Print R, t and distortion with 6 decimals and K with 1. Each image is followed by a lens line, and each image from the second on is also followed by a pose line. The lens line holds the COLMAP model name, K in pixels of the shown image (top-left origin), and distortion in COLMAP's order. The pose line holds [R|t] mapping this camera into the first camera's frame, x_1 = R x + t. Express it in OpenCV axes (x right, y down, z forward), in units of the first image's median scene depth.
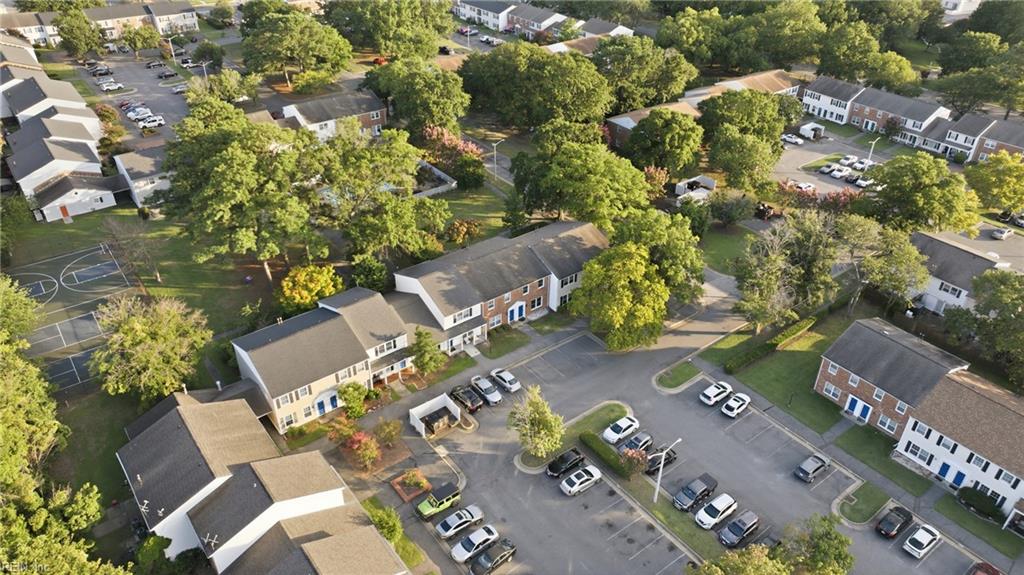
lens RADIAL K [[717.5, 0, 514.5], [0, 717.5, 292.2], [0, 0, 1]] dist [-0.037372, 0.035824]
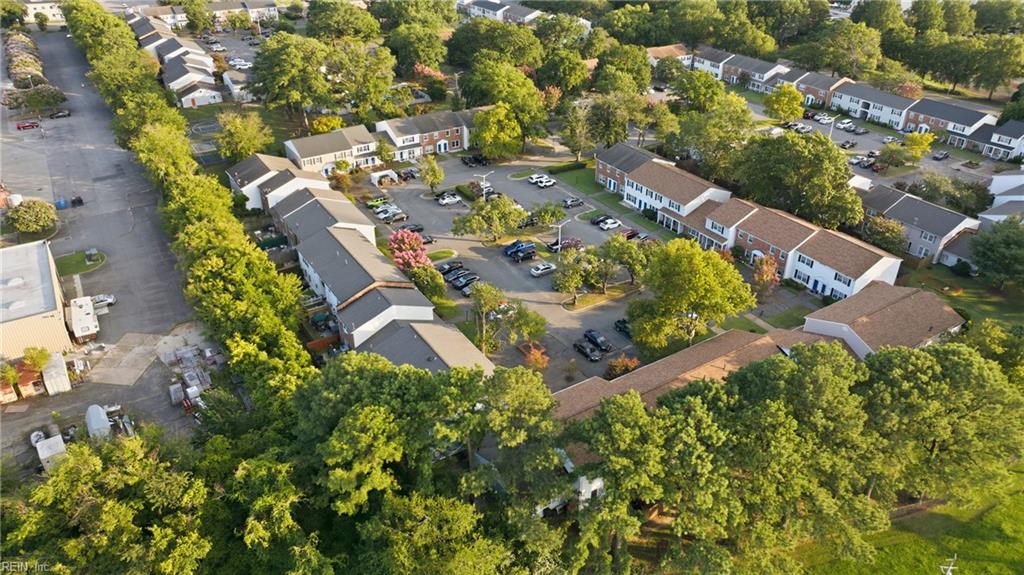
lens RADIAL K [[717.6, 0, 512.0], [0, 717.6, 287.5], [0, 0, 1]] dist [0.006298, -0.079928]
pose [[0.995476, 0.041981, -0.085238, 0.328571], [-0.046445, 0.997614, -0.051076, 0.443423], [0.082890, 0.054804, 0.995051, -0.702264]]
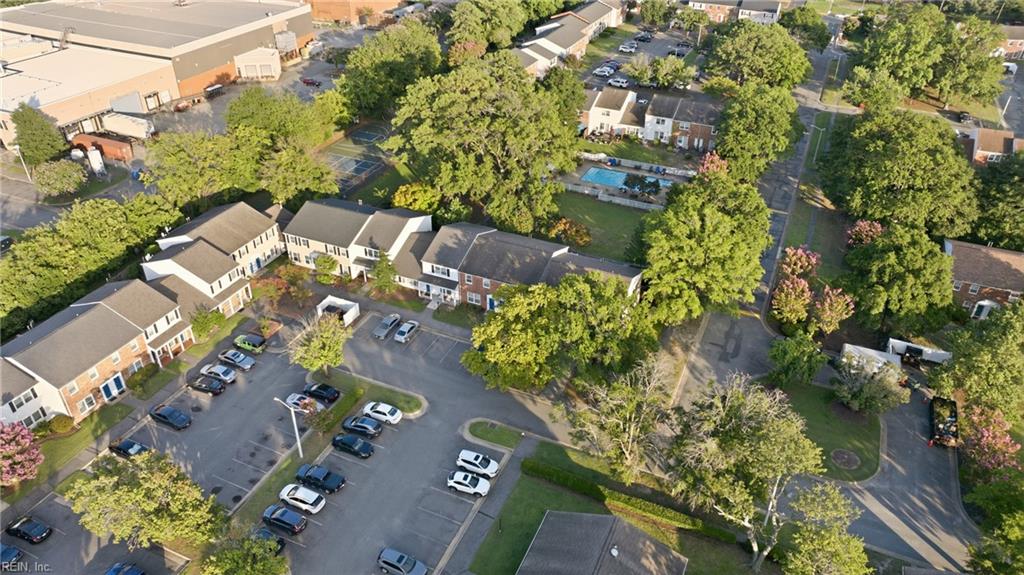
lens RADIAL K [[717.6, 0, 512.0], [0, 717.6, 287.5], [0, 0, 1]] dist [0.006298, -0.079928]
pose [[0.472592, 0.473902, -0.743016, 0.736939], [-0.490868, 0.841767, 0.224671, -0.225247], [0.731919, 0.258545, 0.630436, 0.358867]]
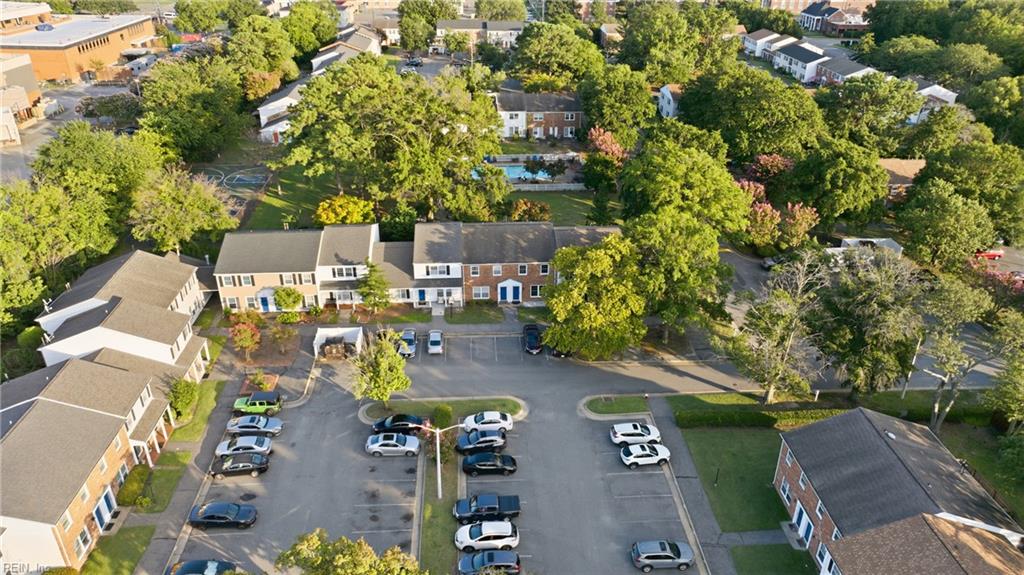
lens RADIAL K [[717.5, 0, 514.5], [0, 717.5, 292.2], [0, 0, 1]] dist [-0.037372, 0.035824]
pose [[0.828863, 0.257648, -0.496592, 0.445041], [-0.308131, 0.951116, -0.020833, 0.043946], [0.466949, 0.170283, 0.867734, 0.211520]]
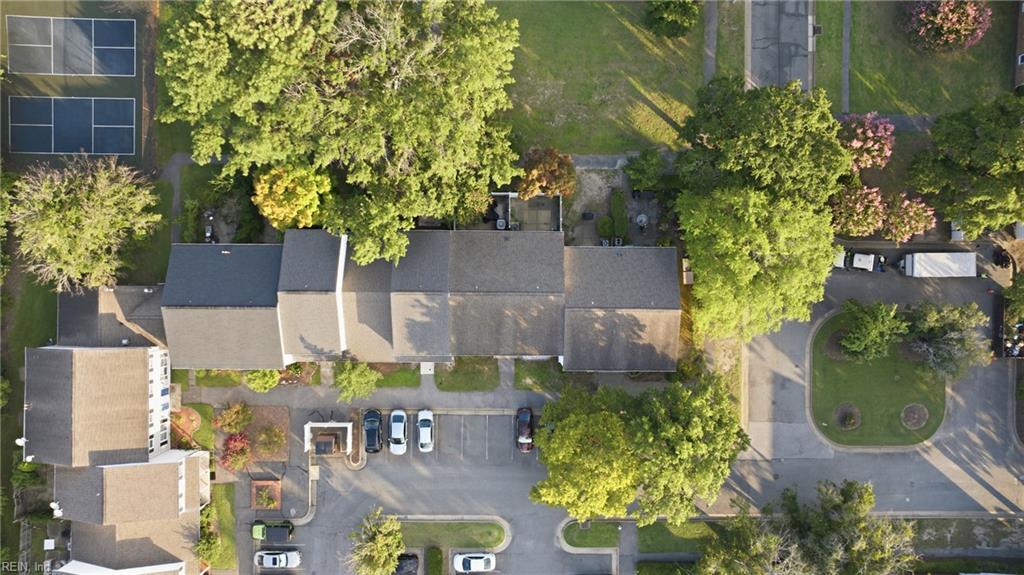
lens RADIAL K [[717.6, 0, 512.0], [0, 717.6, 287.5], [0, 0, 1]] dist [0.006298, -0.079928]
pose [[0.787896, 0.615596, -0.016176, -0.021693], [-0.330065, 0.444332, 0.832842, -0.652389], [0.519882, -0.650854, 0.553274, 0.590281]]
